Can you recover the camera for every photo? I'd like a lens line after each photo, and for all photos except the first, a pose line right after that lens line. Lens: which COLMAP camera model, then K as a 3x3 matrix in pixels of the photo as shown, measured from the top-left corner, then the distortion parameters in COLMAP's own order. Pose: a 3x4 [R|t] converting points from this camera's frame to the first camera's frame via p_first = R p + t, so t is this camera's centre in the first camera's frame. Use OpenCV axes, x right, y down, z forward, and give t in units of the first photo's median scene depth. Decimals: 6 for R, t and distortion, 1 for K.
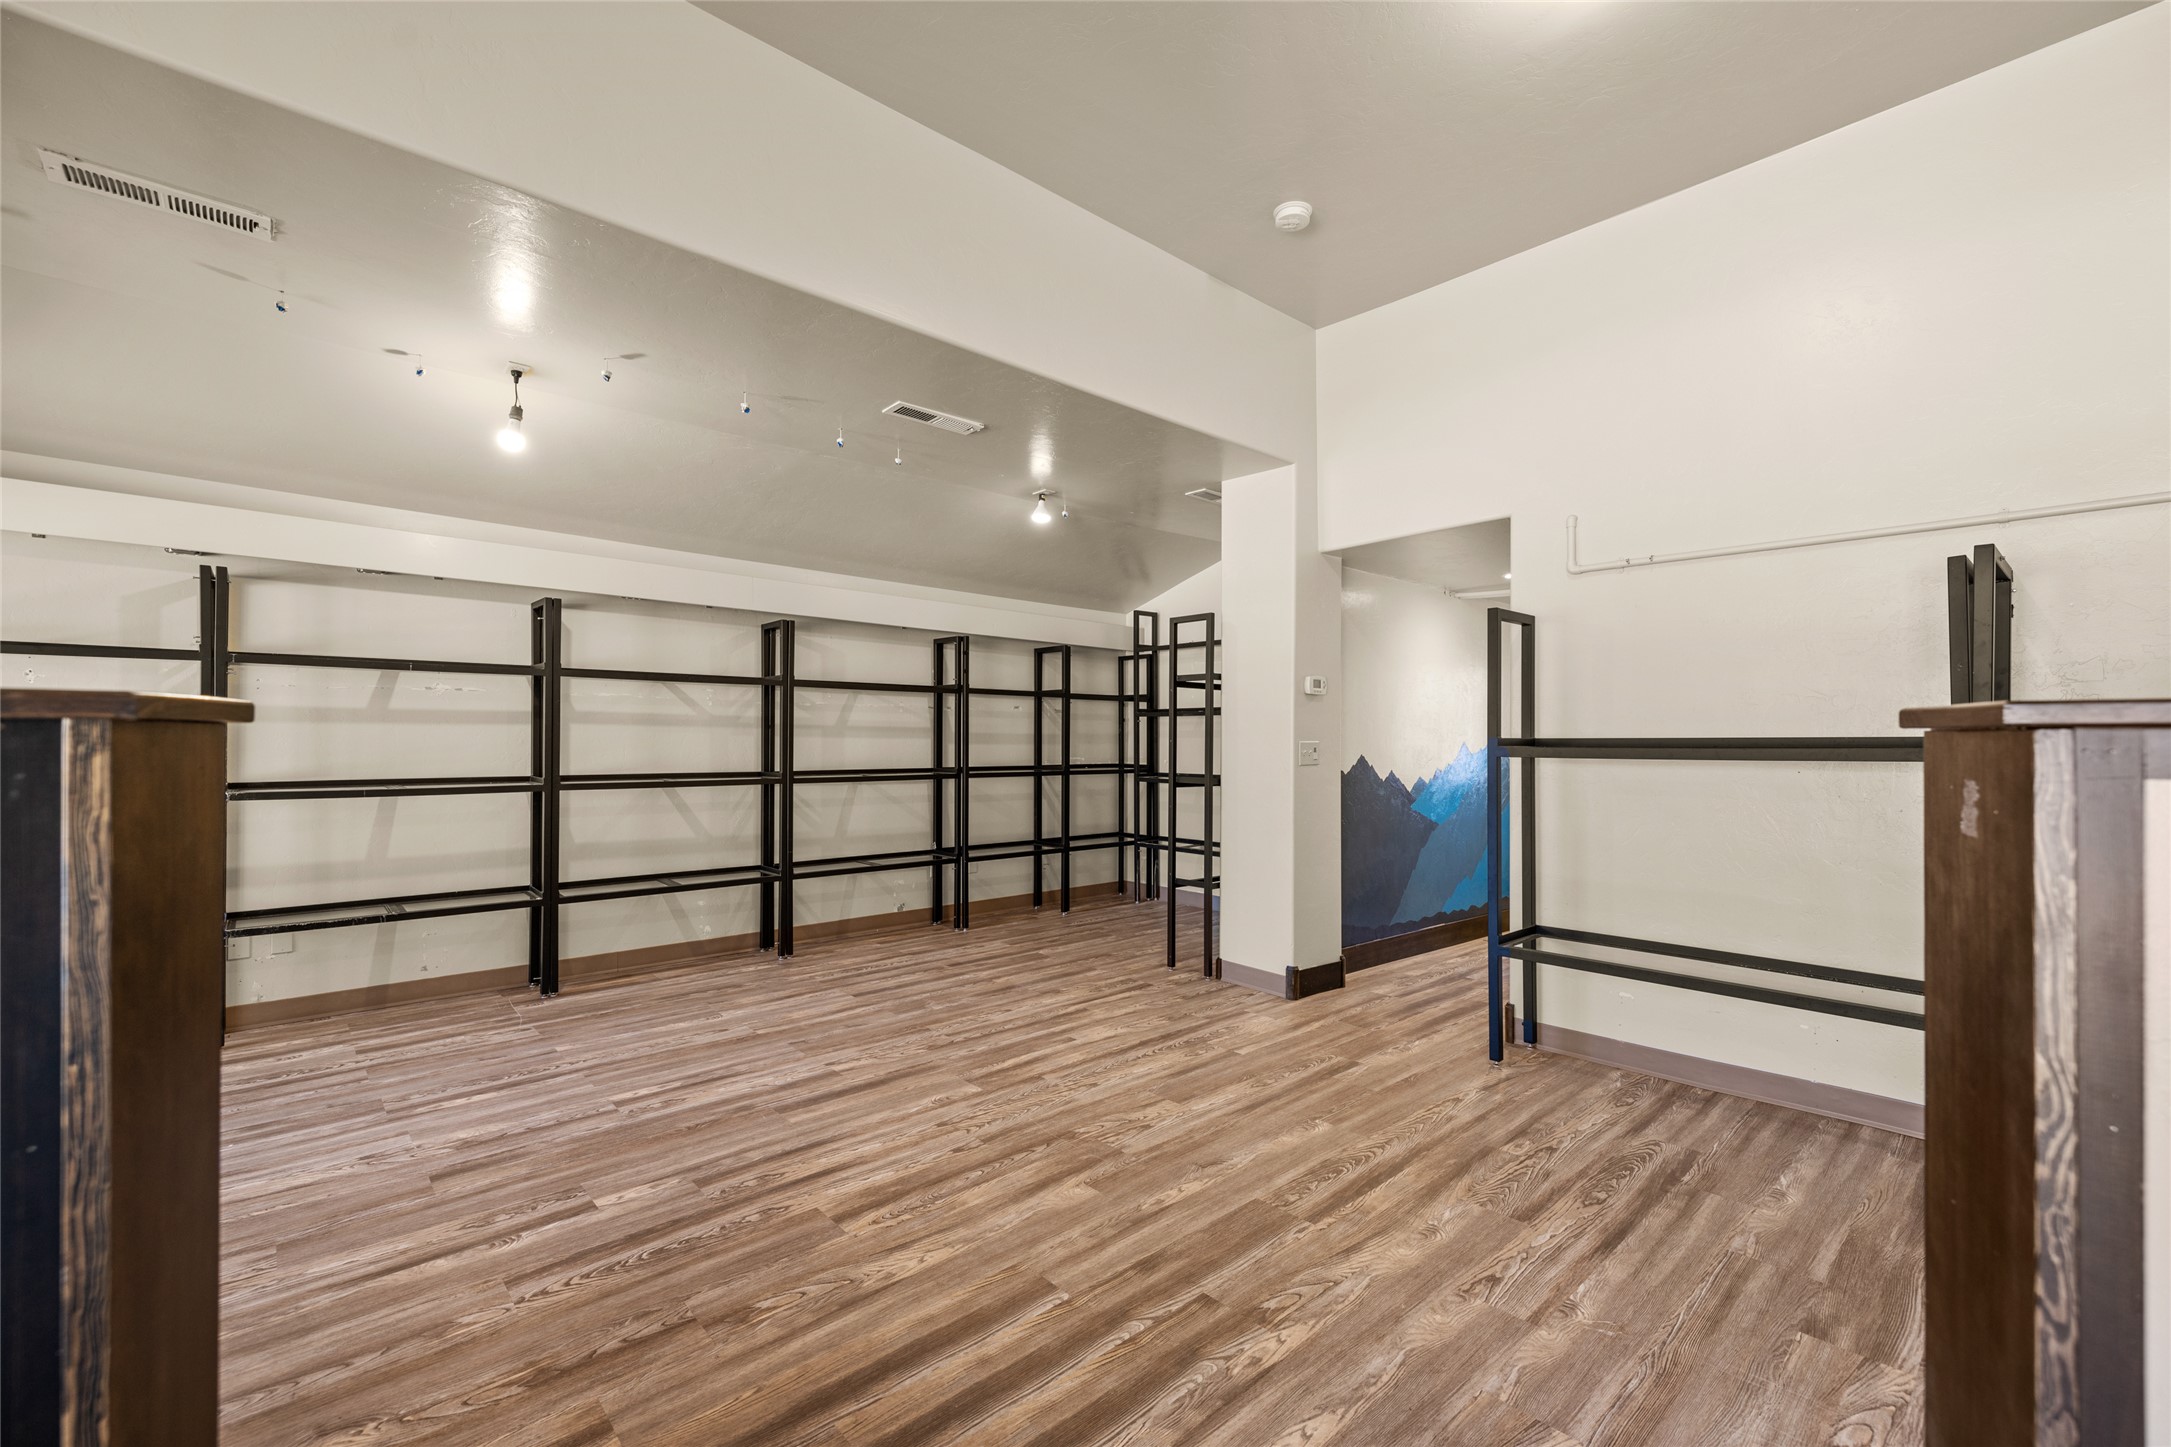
lens RADIAL K [[915.1, 0, 1089.7], [0, 915.1, 733.1], [0, 0, 1]] dist [0.004356, -0.000443]
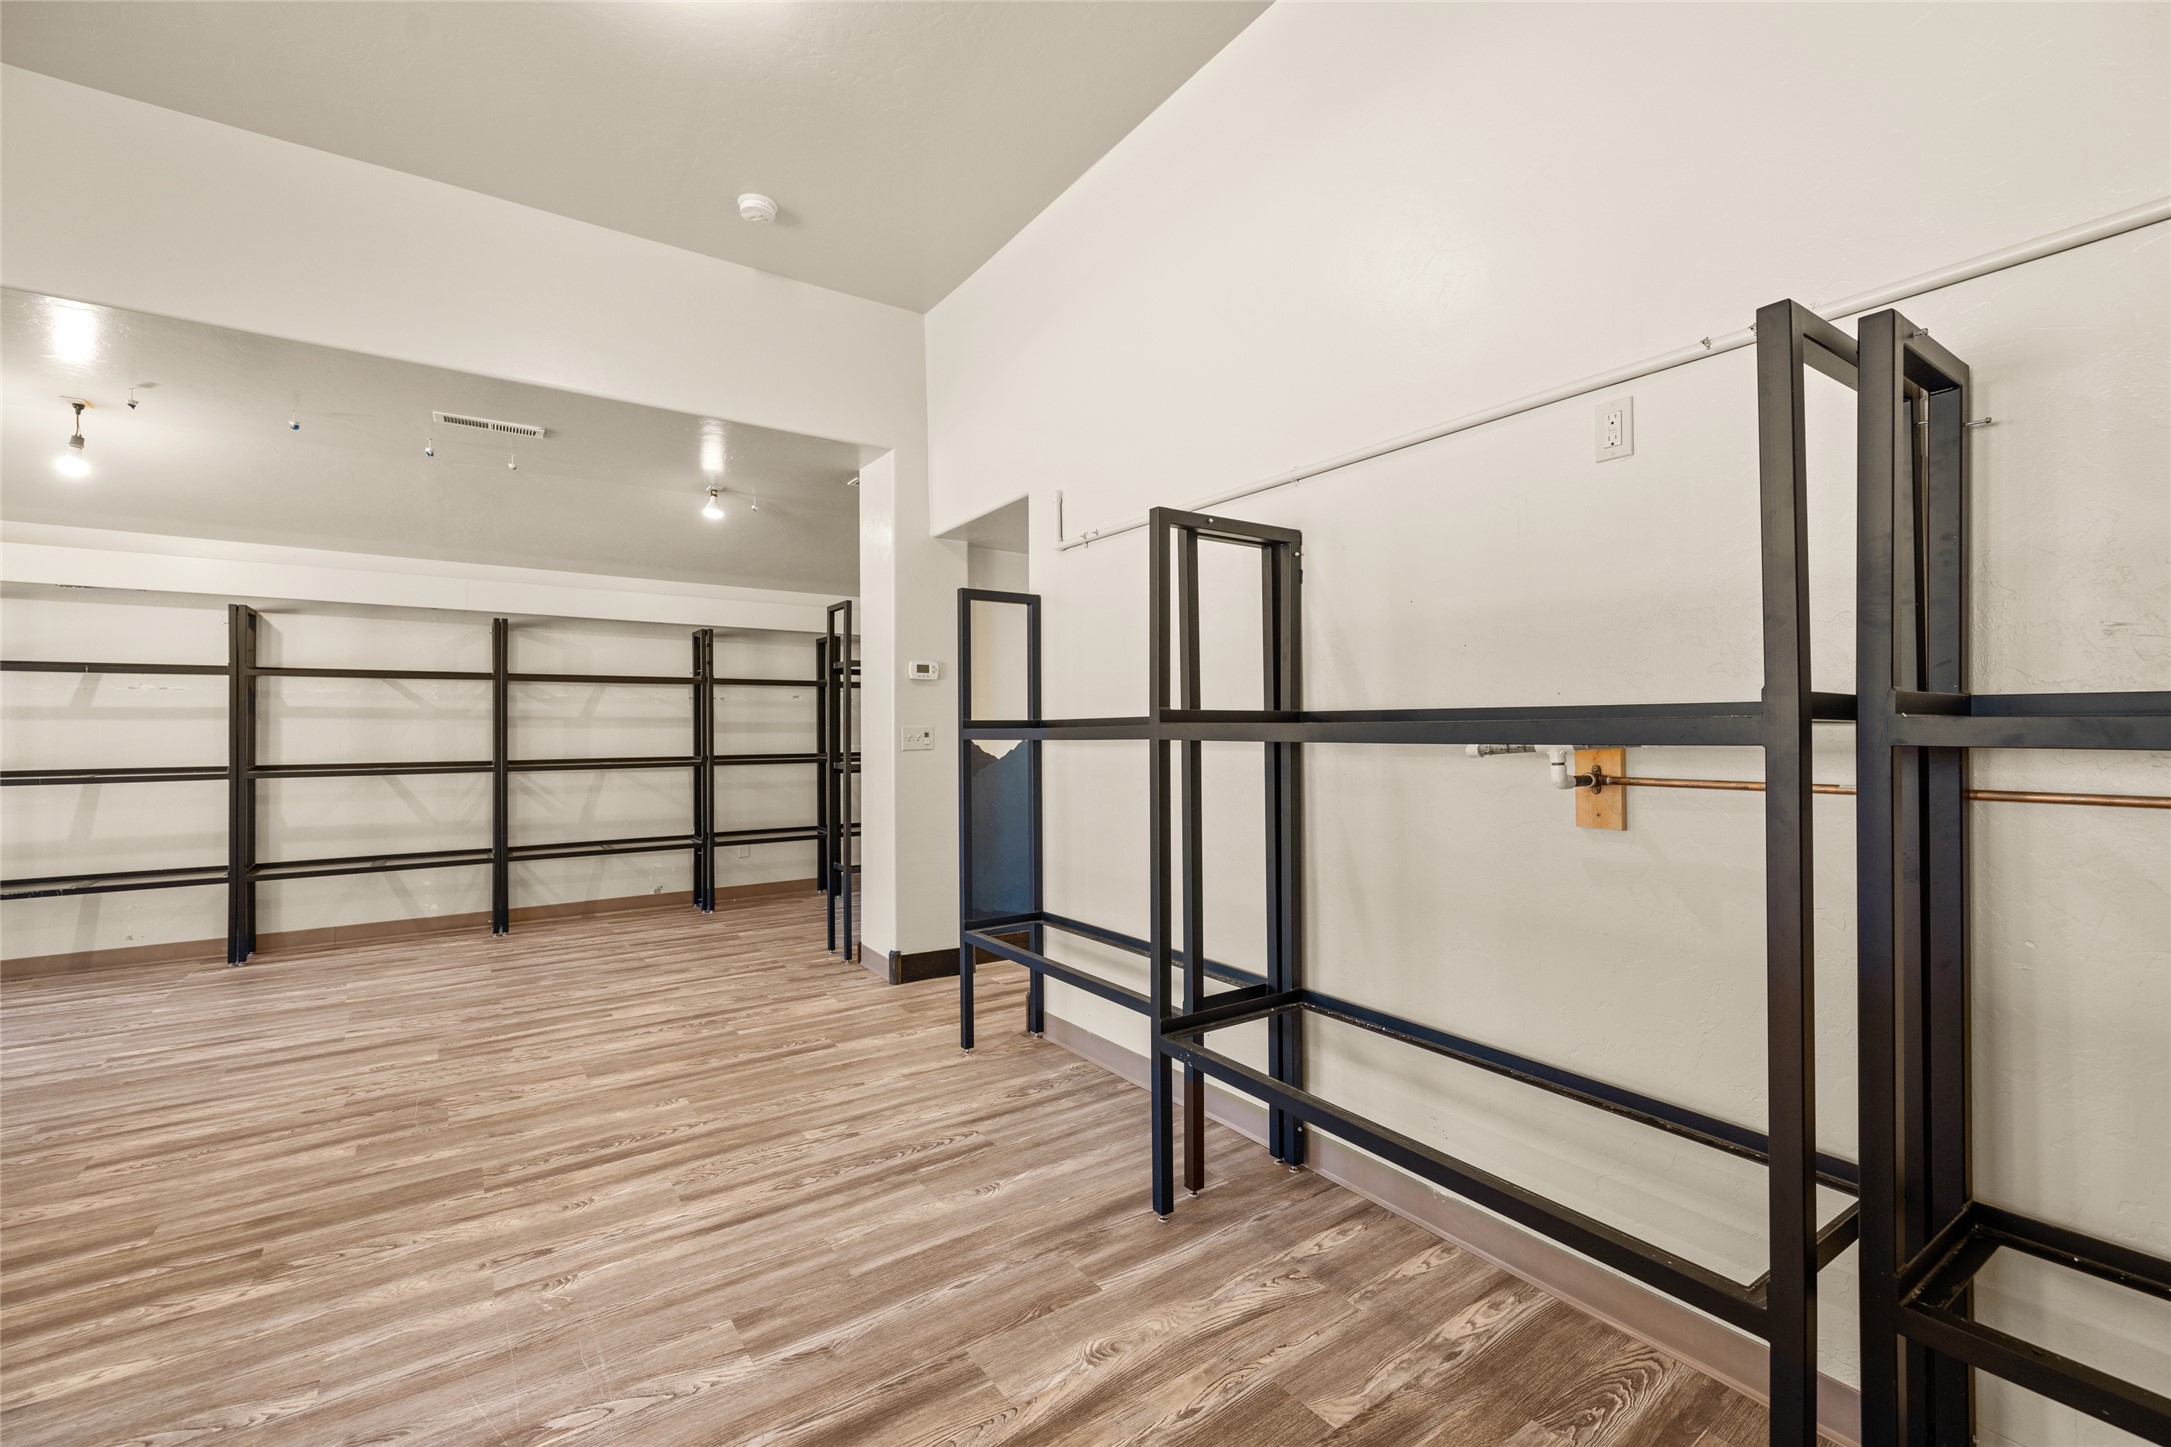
lens RADIAL K [[915.1, 0, 1097.5], [0, 915.1, 722.9], [0, 0, 1]] dist [0.004356, -0.000443]
pose [[0.991797, -0.012016, -0.127260, 0.653428], [0.012133, 0.999926, 0.000147, 0.008558], [0.127248, -0.001690, 0.991869, 0.038107]]
